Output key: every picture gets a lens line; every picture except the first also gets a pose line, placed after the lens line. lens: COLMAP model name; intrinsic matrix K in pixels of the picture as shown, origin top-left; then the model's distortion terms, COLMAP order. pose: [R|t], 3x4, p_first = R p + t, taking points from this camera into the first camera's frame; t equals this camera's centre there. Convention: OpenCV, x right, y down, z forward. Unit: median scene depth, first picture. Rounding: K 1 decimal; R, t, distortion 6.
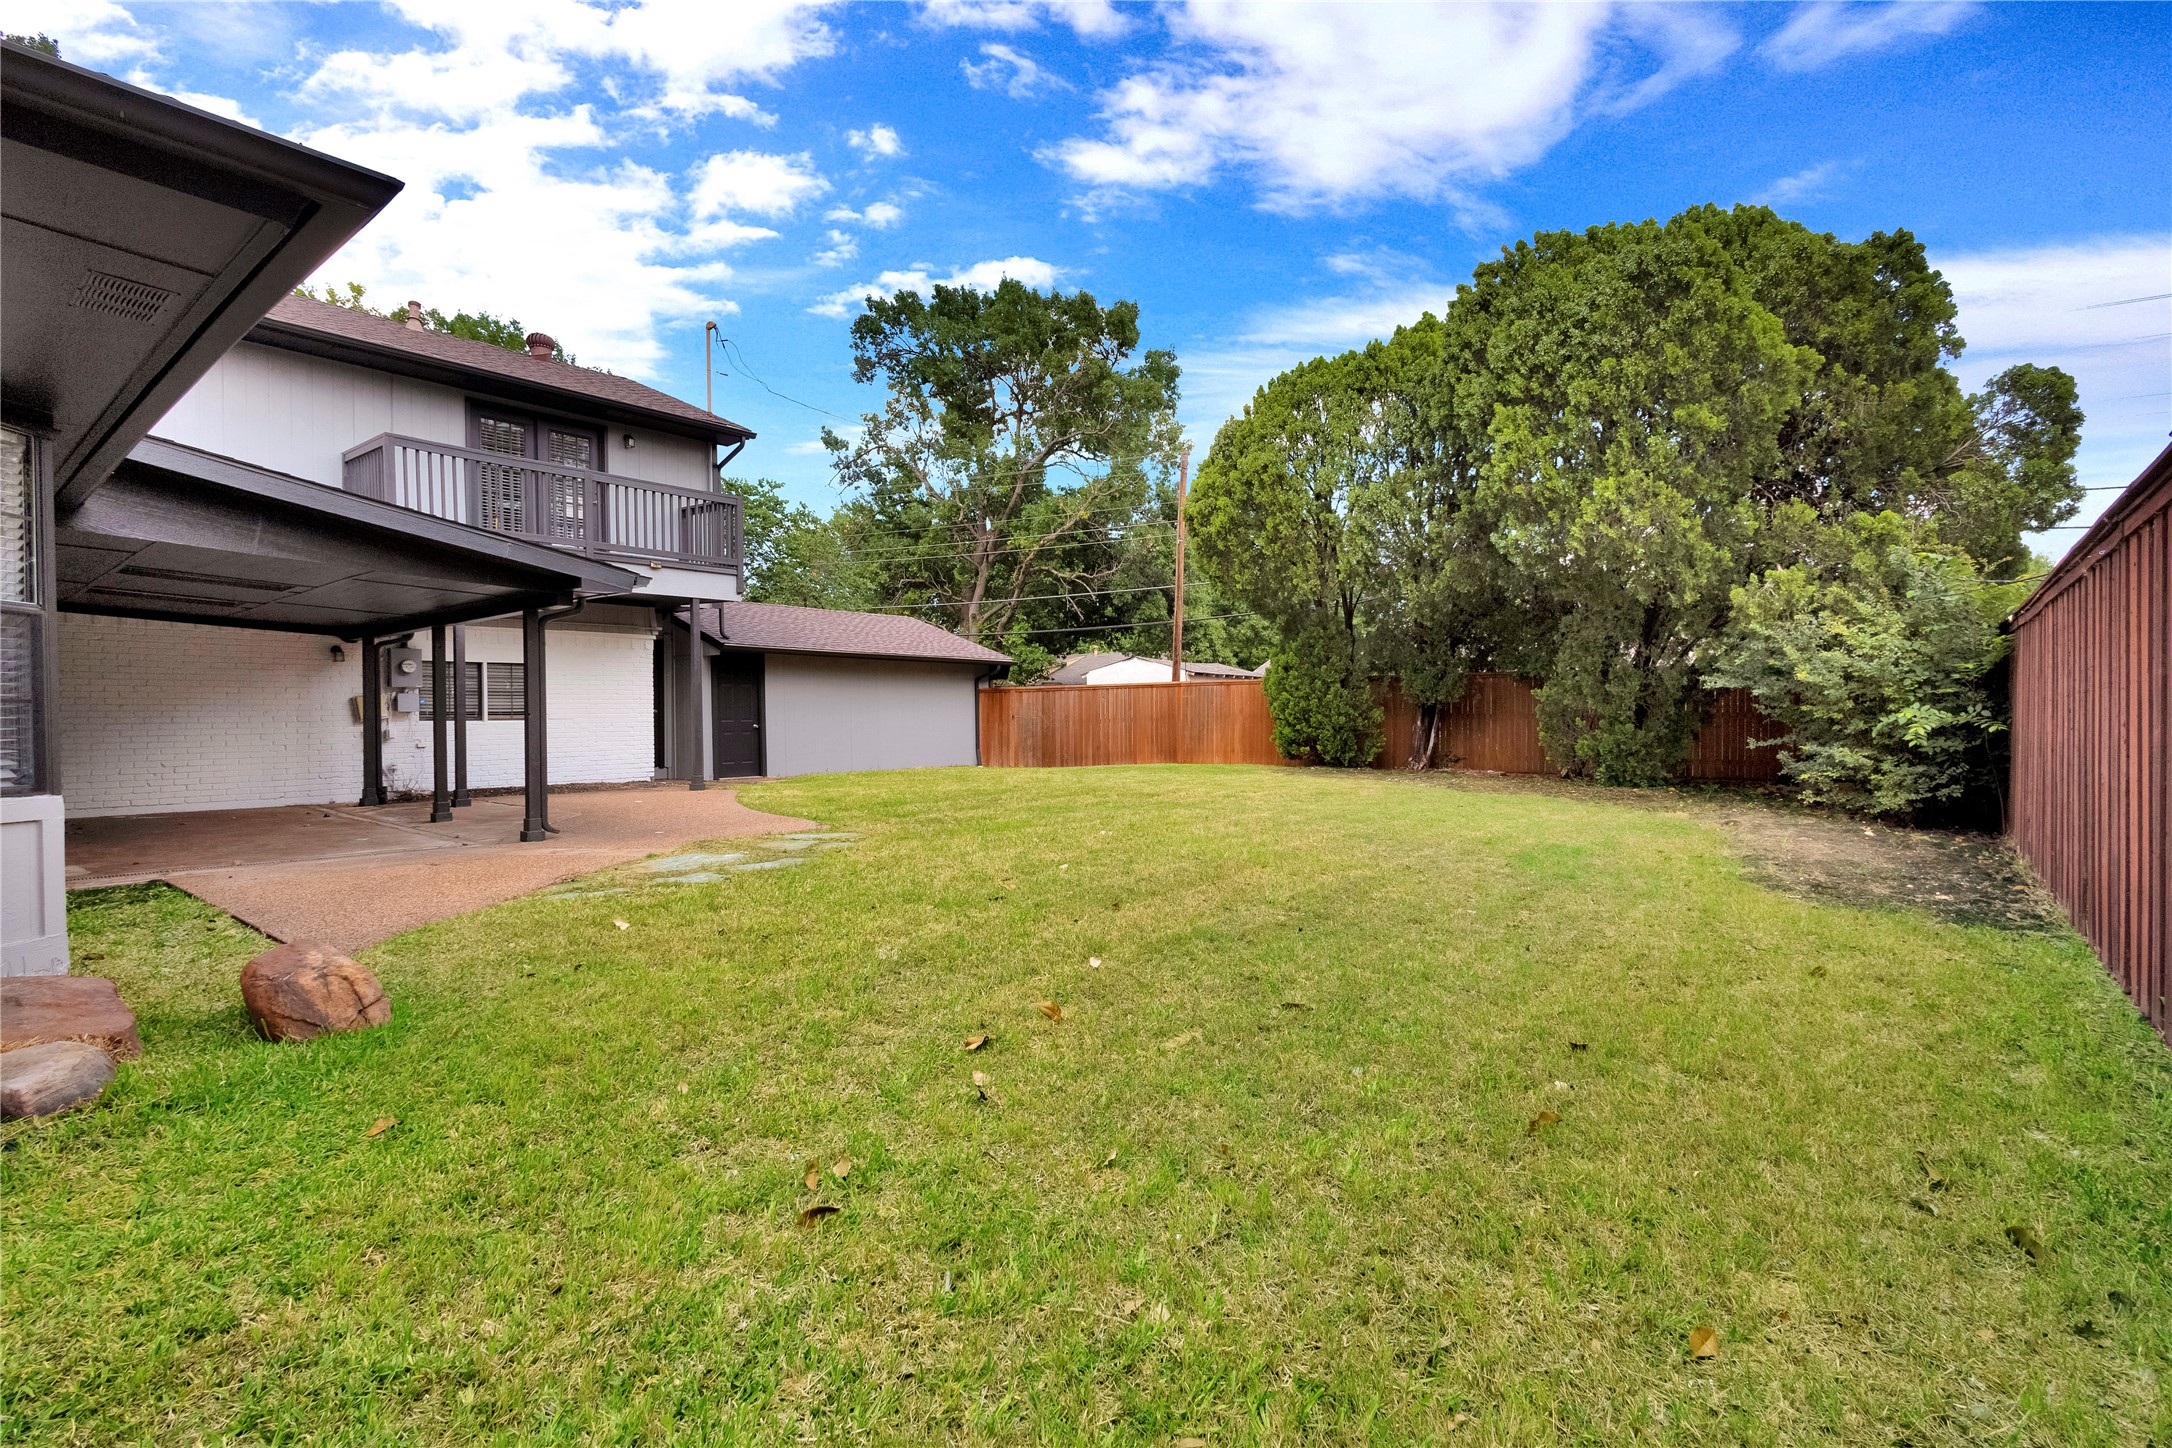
lens RADIAL K [[1015.7, 0, 1094.3], [0, 1015.7, 717.5], [0, 0, 1]] dist [0.000547, -0.000062]
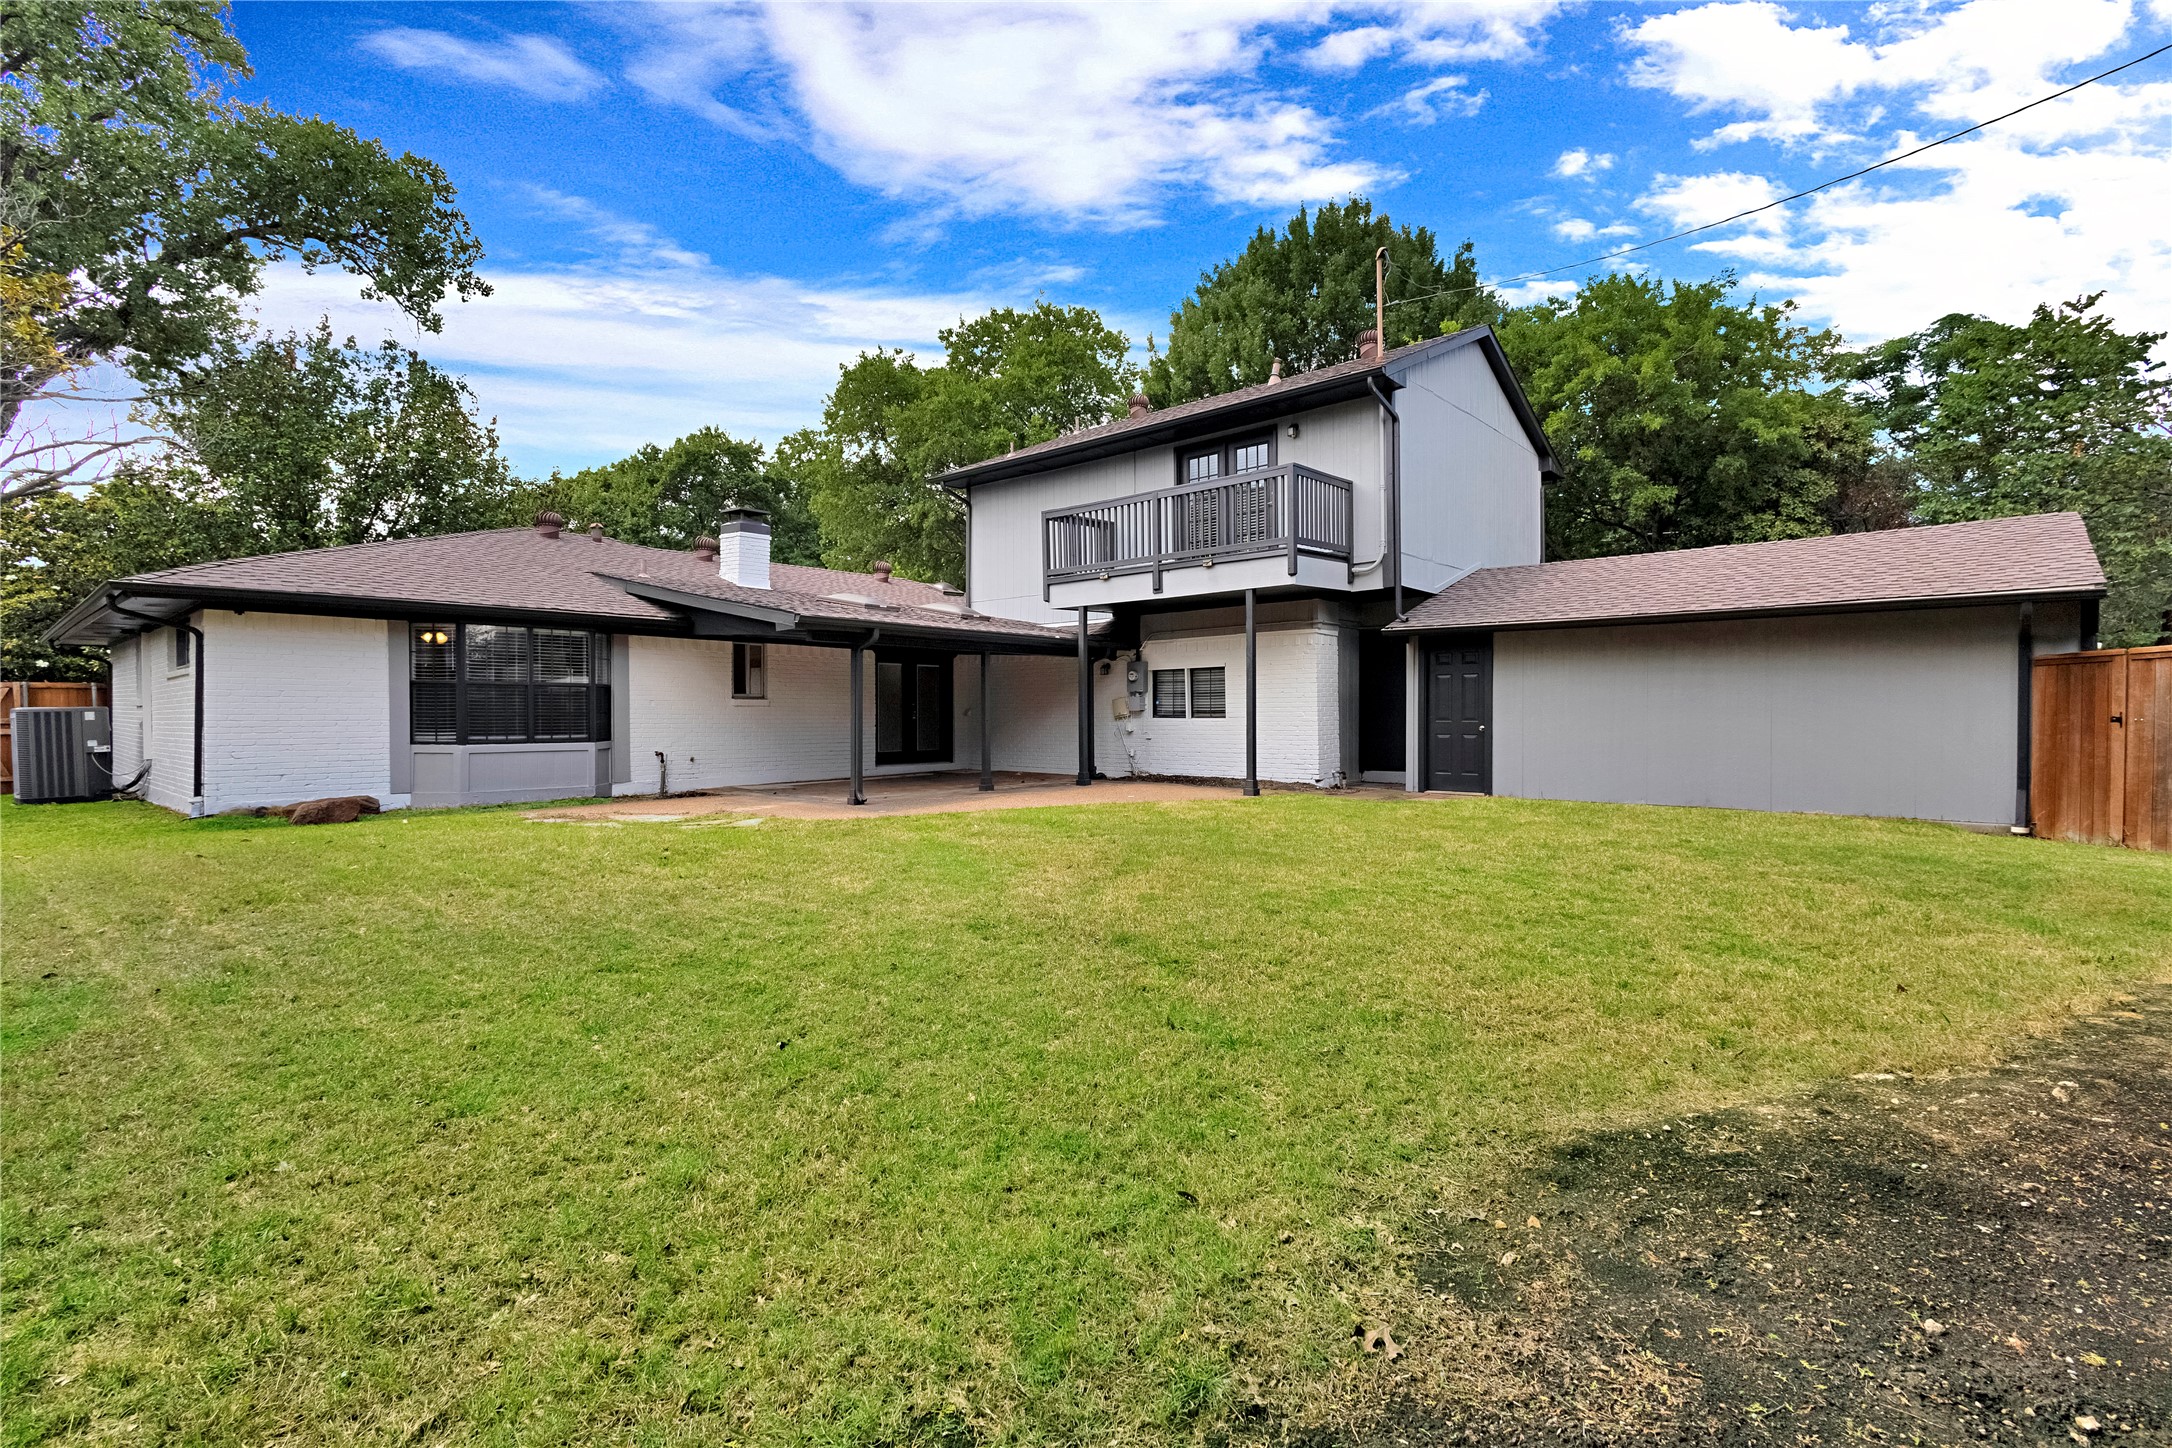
lens RADIAL K [[1015.7, 0, 1094.3], [0, 1015.7, 717.5], [0, 0, 1]] dist [0.000547, -0.000062]
pose [[-0.072731, 0.008659, -0.997314, 0.454166], [0.004040, 0.999957, 0.008387, -0.008203], [0.997343, -0.003419, -0.072763, 0.774730]]
